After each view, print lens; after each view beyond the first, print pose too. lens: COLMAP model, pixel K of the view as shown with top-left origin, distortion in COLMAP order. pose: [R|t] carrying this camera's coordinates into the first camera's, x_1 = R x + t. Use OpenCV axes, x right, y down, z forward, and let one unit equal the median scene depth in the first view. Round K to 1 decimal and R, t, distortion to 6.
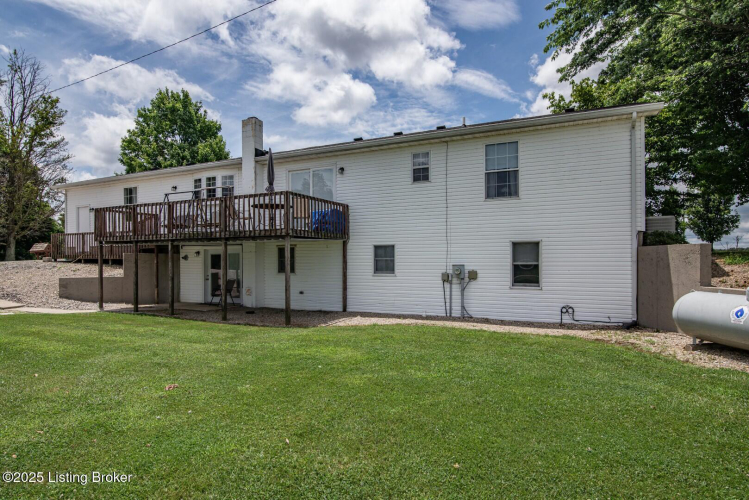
lens RADIAL K [[448.4, 0, 374.5], [0, 448.4, 250.0], [0, 0, 1]] dist [0.000997, 0.000509]
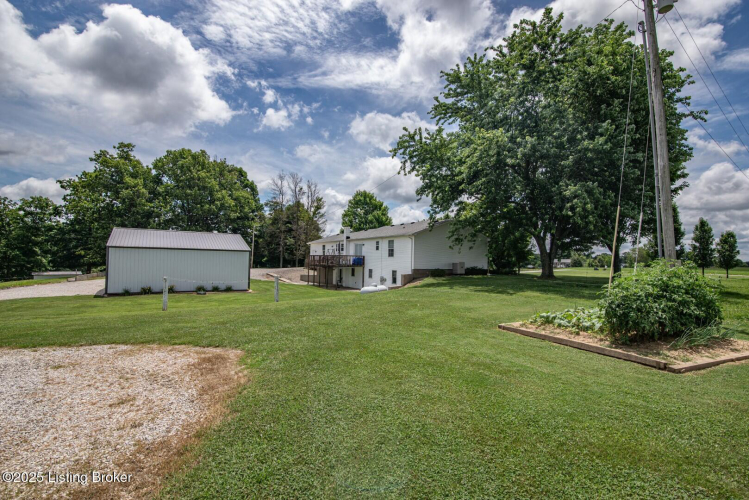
lens RADIAL K [[344.6, 0, 374.5], [0, 344.6, 250.0], [0, 0, 1]] dist [0.000433, 0.000144]
pose [[0.846833, 0.007812, -0.531801, 1.206383], [-0.013199, 0.999893, -0.006330, -0.117035], [0.531695, 0.012380, 0.846846, -0.958801]]
